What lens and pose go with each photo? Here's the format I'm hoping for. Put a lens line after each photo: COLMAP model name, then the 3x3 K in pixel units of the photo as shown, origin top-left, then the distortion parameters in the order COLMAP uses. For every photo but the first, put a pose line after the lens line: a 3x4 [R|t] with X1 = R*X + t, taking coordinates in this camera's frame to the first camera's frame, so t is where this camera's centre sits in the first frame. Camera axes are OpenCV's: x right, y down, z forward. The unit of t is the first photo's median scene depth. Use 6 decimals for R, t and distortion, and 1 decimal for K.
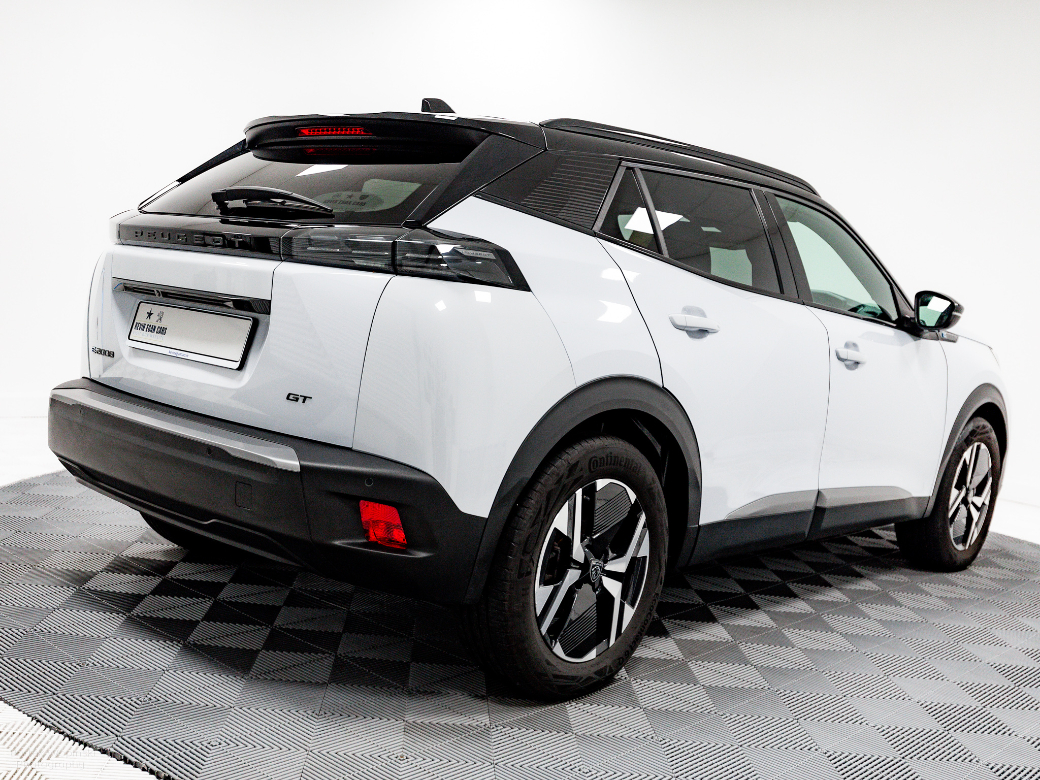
lens RADIAL K [[1114.2, 0, 519.5], [0, 1114.2, 395.7], [0, 0, 1]] dist [-0.018126, 0.000000]
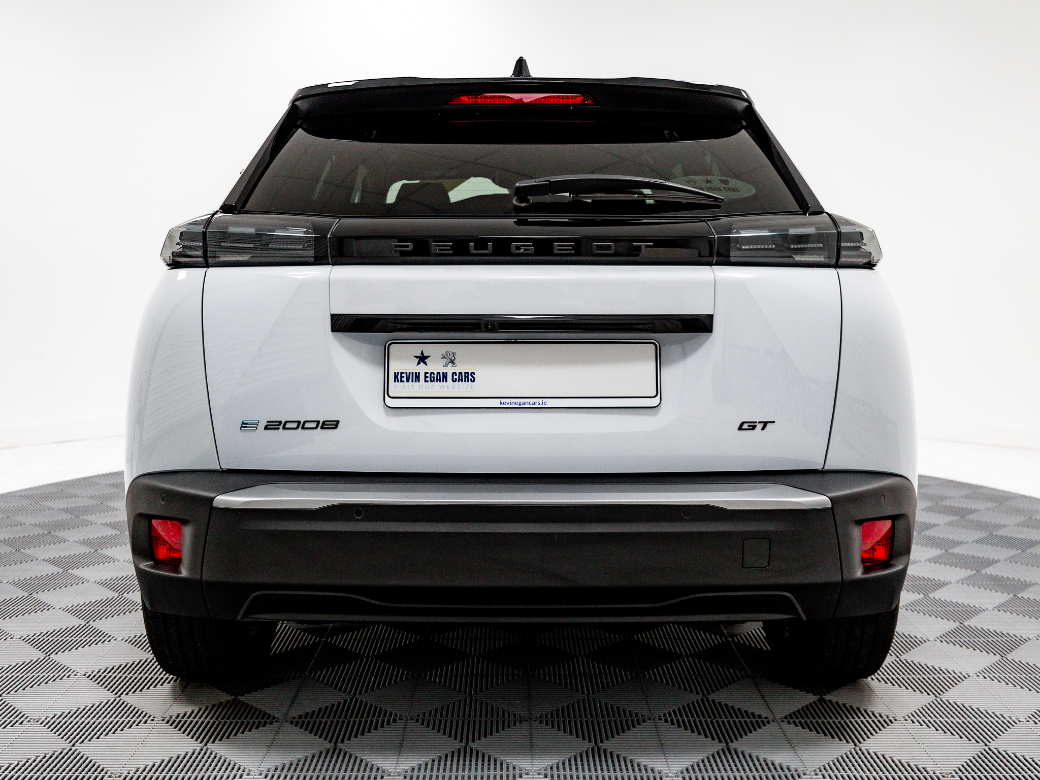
lens RADIAL K [[1106.9, 0, 524.4], [0, 1106.9, 388.4], [0, 0, 1]] dist [0.030131, 0.000000]
pose [[0.749615, -0.168788, 0.639990, -0.760081], [0.143075, 0.985398, 0.092301, -0.112932], [-0.646225, 0.022376, 0.762819, 0.415239]]
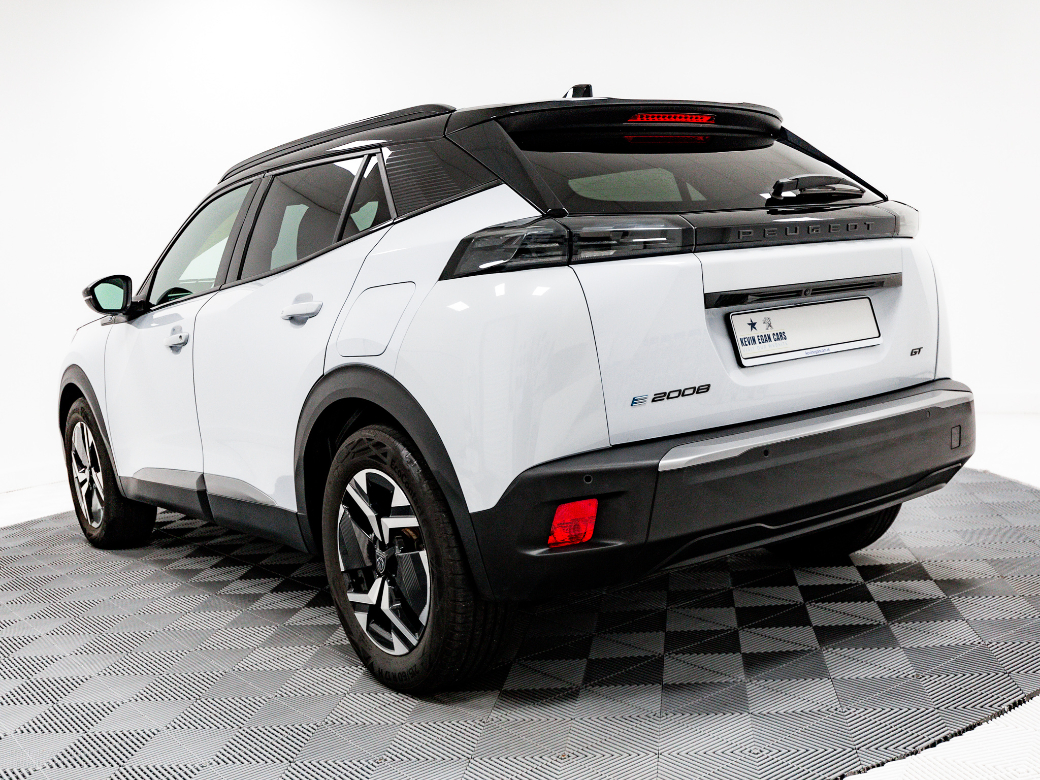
lens RADIAL K [[1106.9, 0, 527.7], [0, 1106.9, 388.7], [0, 0, 1]] dist [0.030131, 0.000000]
pose [[0.200838, -0.212070, 0.956395, -1.238392], [0.205831, 0.963629, 0.170451, -0.214255], [-0.957757, 0.162623, 0.237184, 0.987700]]
